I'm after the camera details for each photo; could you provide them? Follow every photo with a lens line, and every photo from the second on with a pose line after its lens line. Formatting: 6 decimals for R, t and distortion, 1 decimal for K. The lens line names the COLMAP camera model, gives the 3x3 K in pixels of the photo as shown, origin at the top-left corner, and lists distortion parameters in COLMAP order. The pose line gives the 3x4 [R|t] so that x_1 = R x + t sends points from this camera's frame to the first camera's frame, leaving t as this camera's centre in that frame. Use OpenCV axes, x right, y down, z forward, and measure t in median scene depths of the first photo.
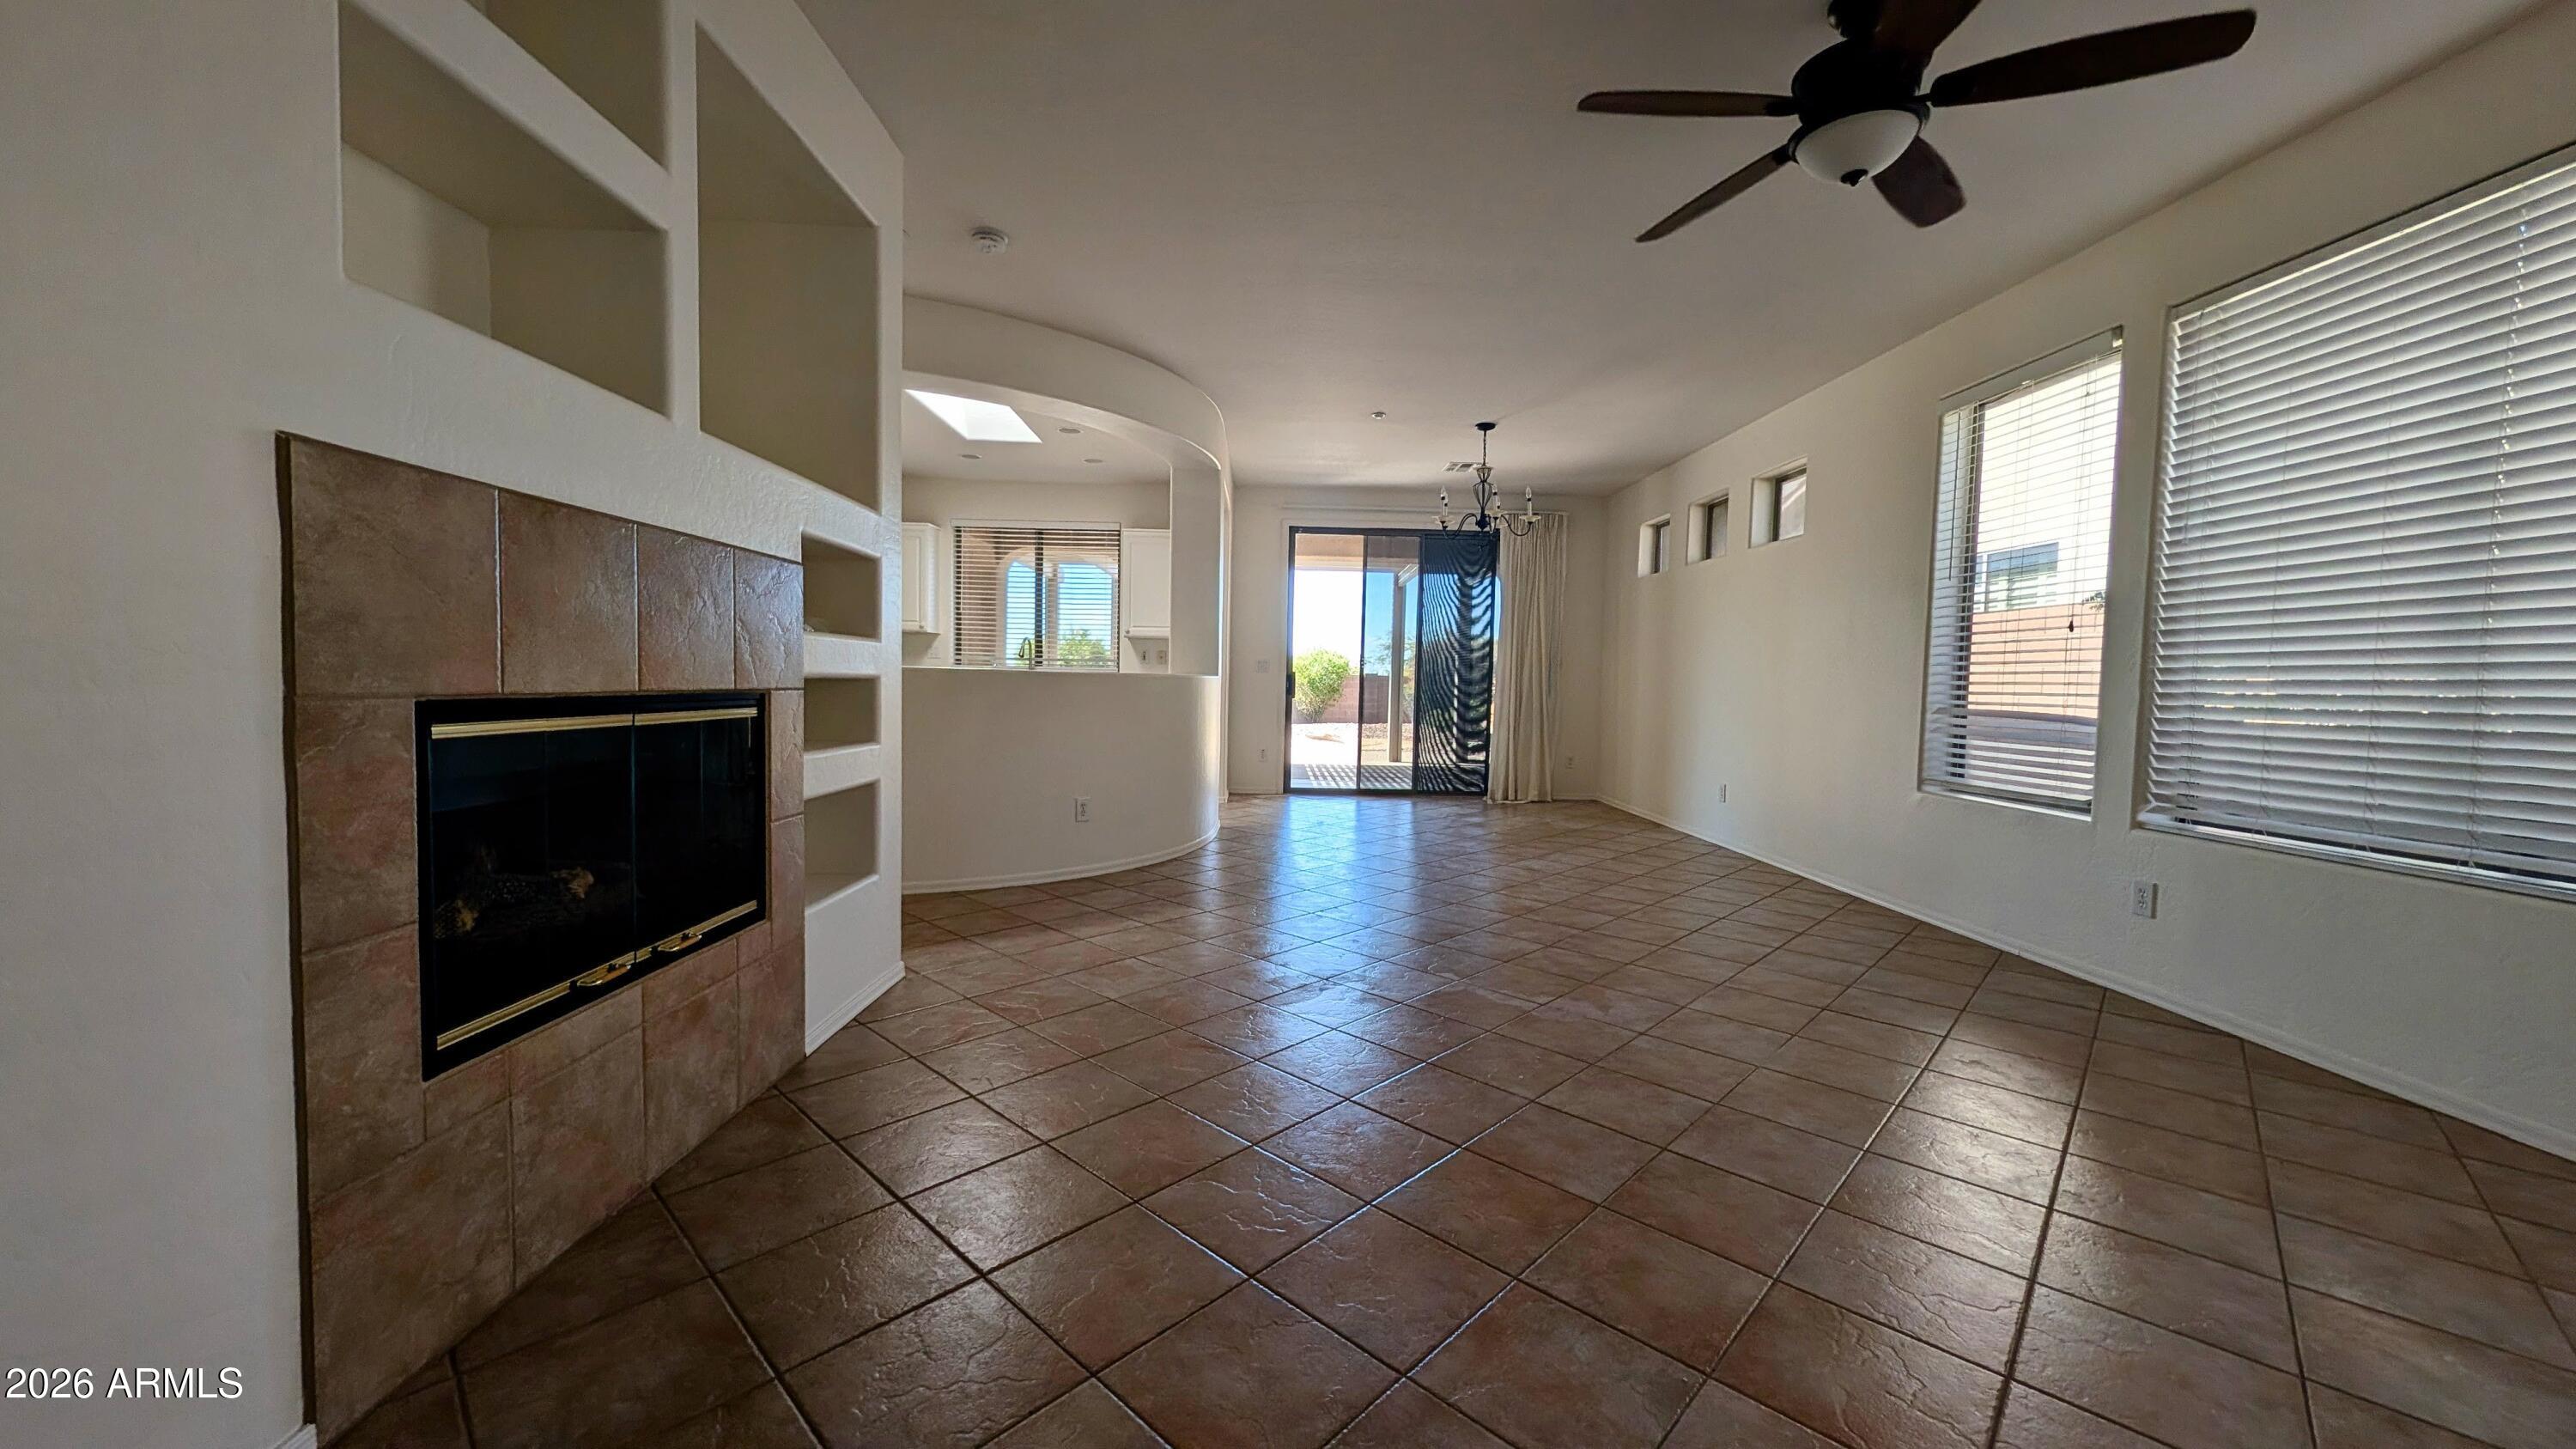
lens RADIAL K [[942.6, 0, 1286.6], [0, 942.6, 721.1], [0, 0, 1]] dist [-0.001086, 0.000281]
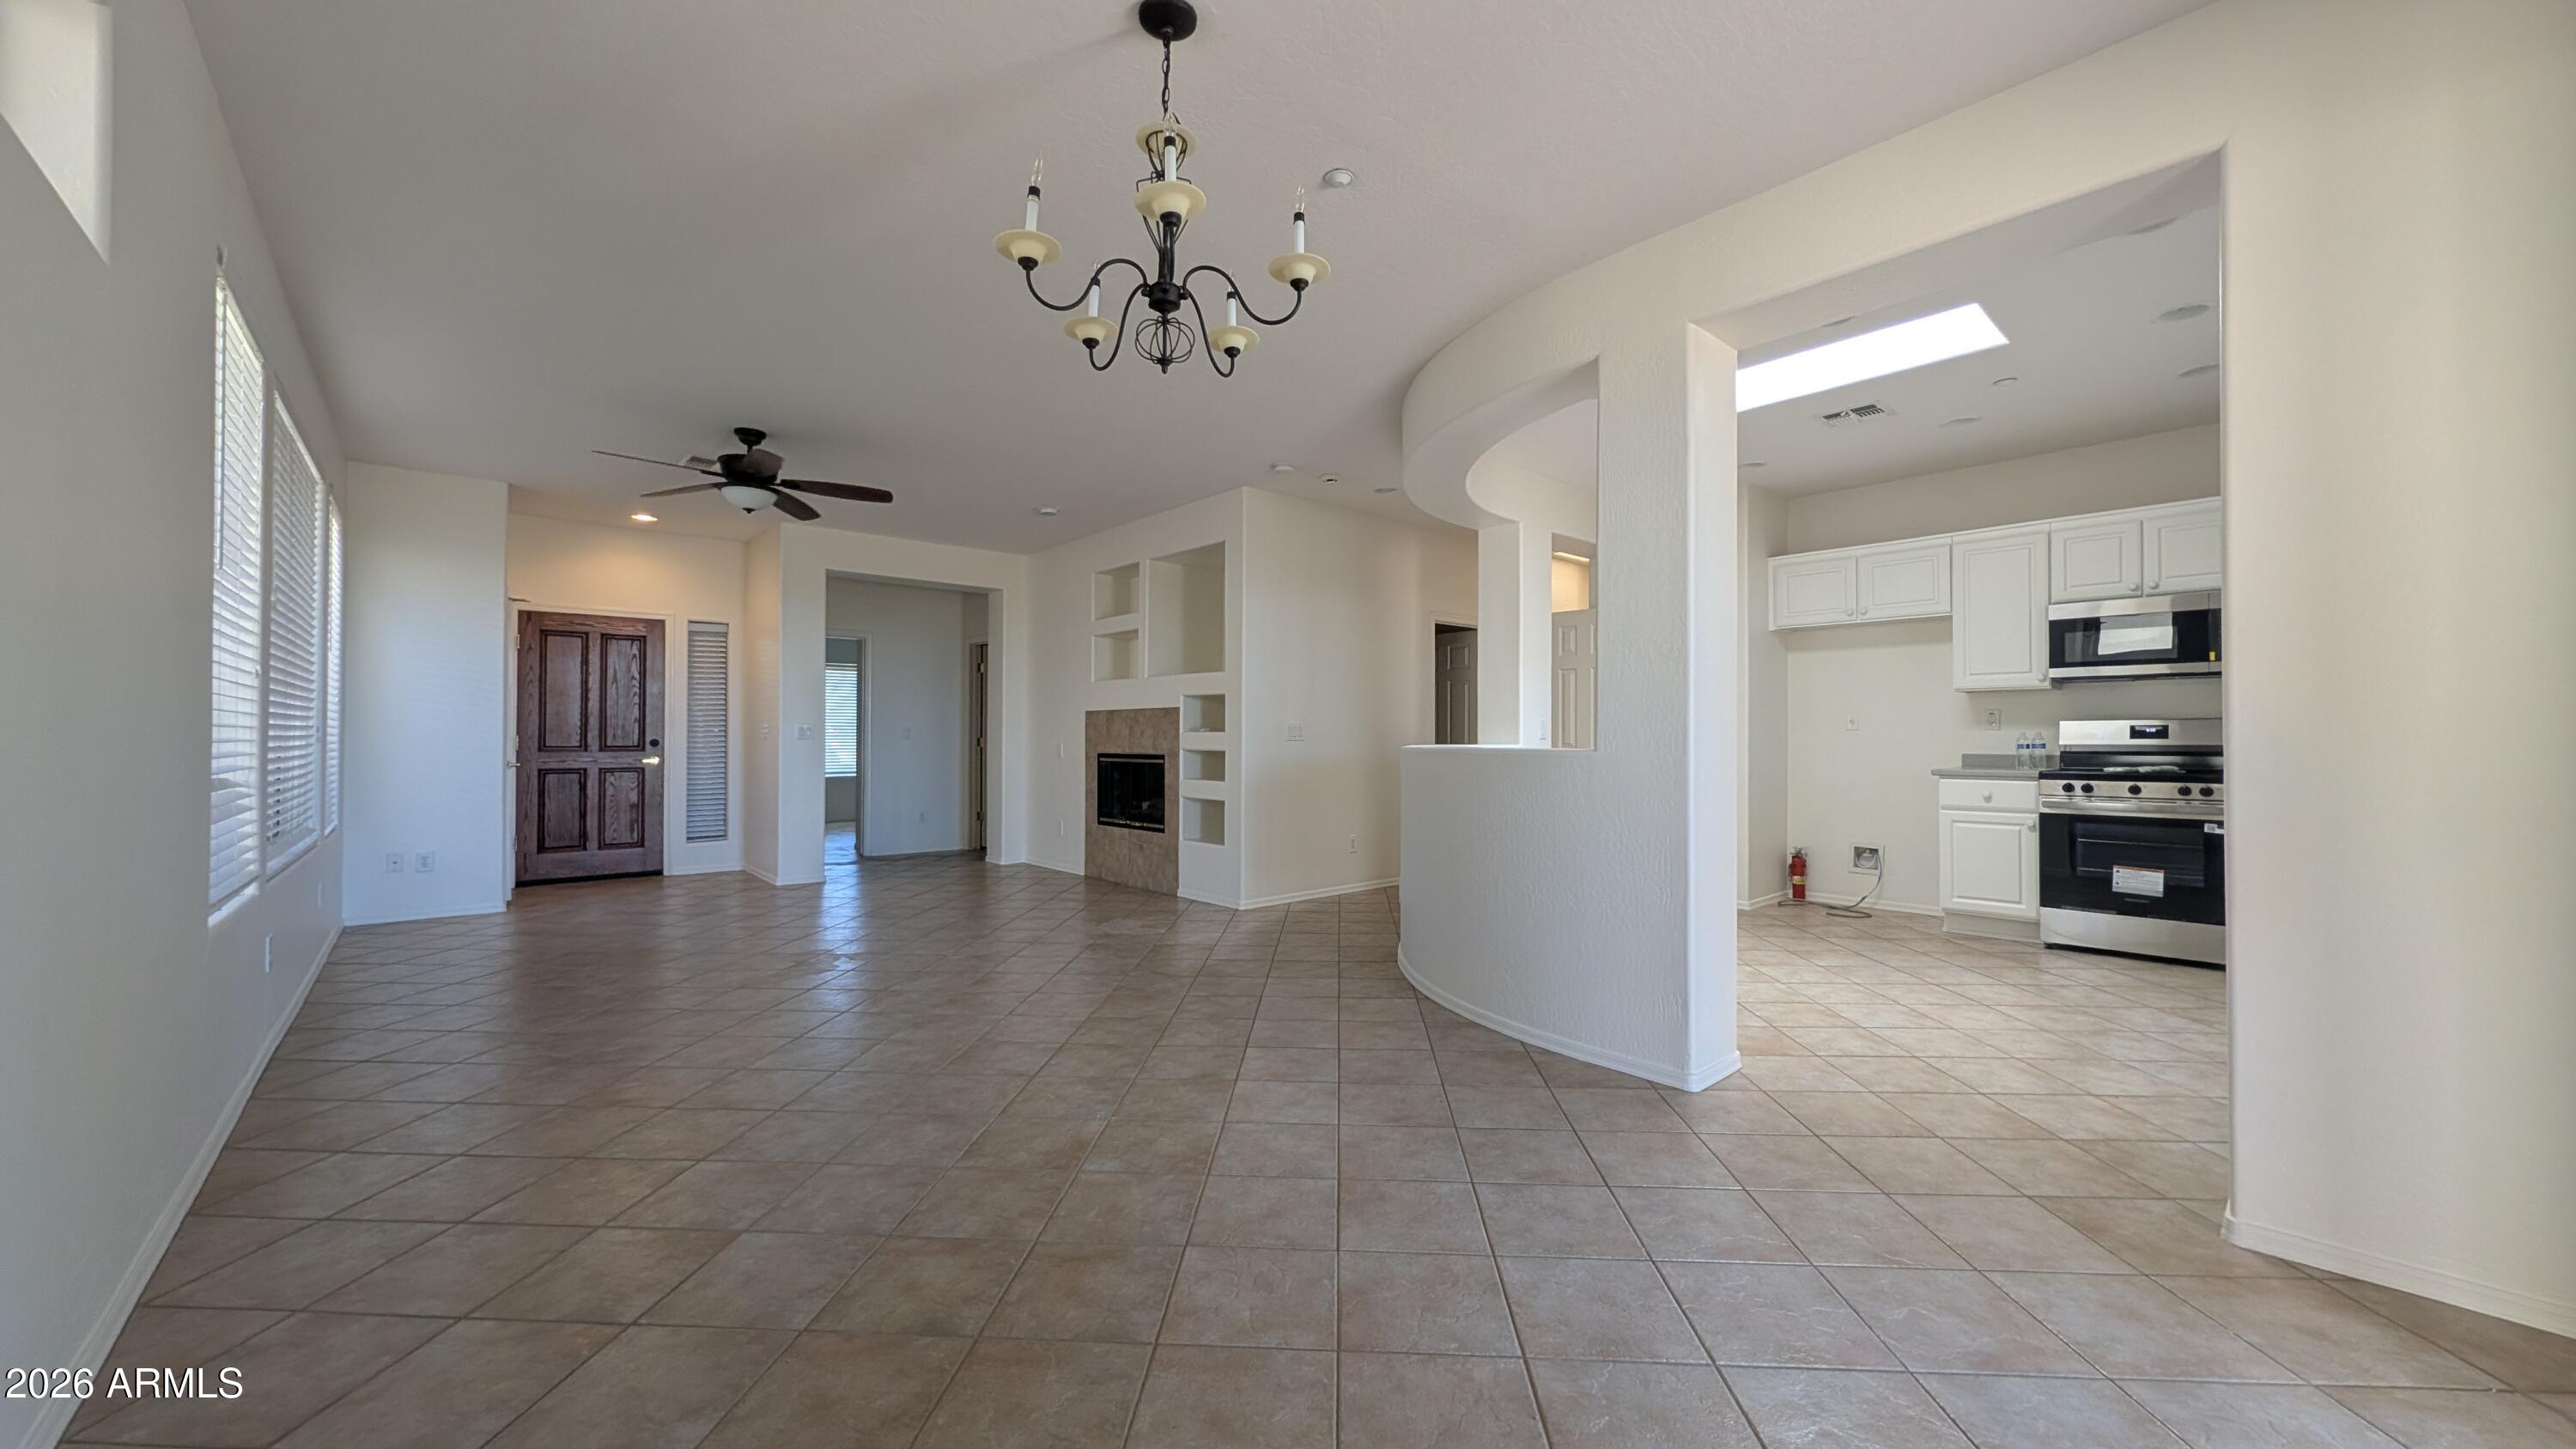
lens RADIAL K [[942.6, 0, 1287.6], [0, 942.6, 730.5], [0, 0, 1]] dist [-0.001086, 0.000281]
pose [[-0.758198, -0.021169, -0.651680, 1.260153], [-0.041257, 0.999028, 0.015548, -0.198620], [0.650717, 0.038675, -0.758334, 4.111425]]
